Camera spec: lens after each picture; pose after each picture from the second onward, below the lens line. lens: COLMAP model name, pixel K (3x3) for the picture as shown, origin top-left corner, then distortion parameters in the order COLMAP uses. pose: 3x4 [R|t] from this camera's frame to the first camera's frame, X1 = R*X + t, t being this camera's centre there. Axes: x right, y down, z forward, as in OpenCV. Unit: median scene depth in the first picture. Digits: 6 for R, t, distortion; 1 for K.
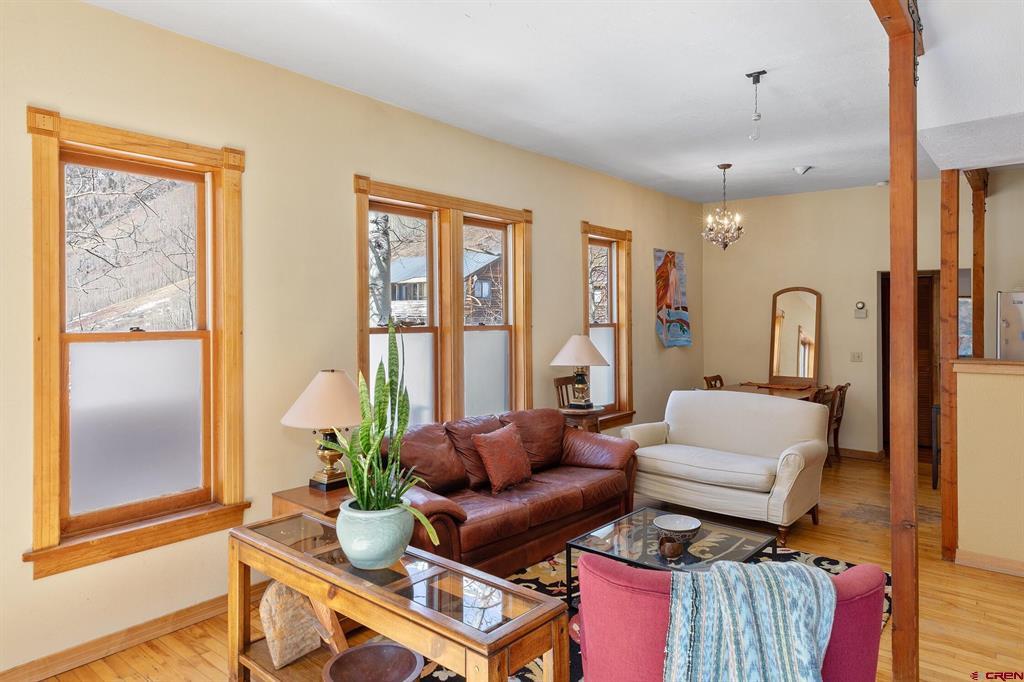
lens RADIAL K [[636.5, 0, 511.7], [0, 636.5, 332.8], [0, 0, 1]] dist [0.007180, -0.000080]
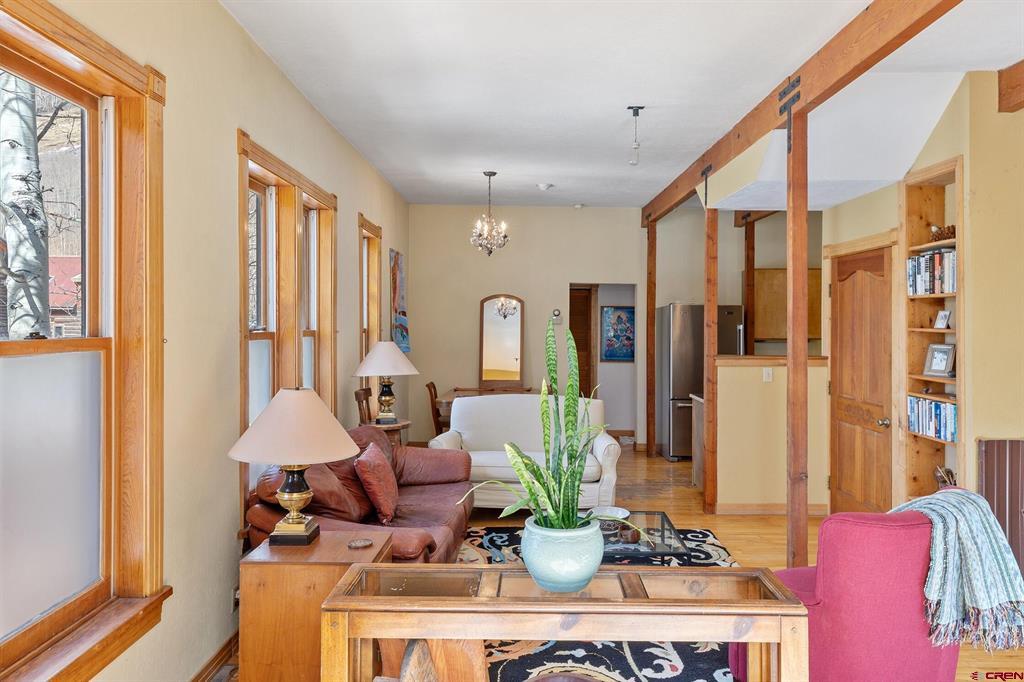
lens RADIAL K [[719.8, 0, 511.9], [0, 719.8, 336.2], [0, 0, 1]] dist [0.011446, 0.003015]
pose [[0.769024, -0.006432, 0.639188, -0.525290], [0.010706, 0.999939, -0.002818, 0.001435], [-0.639130, 0.009010, 0.769046, 0.137567]]
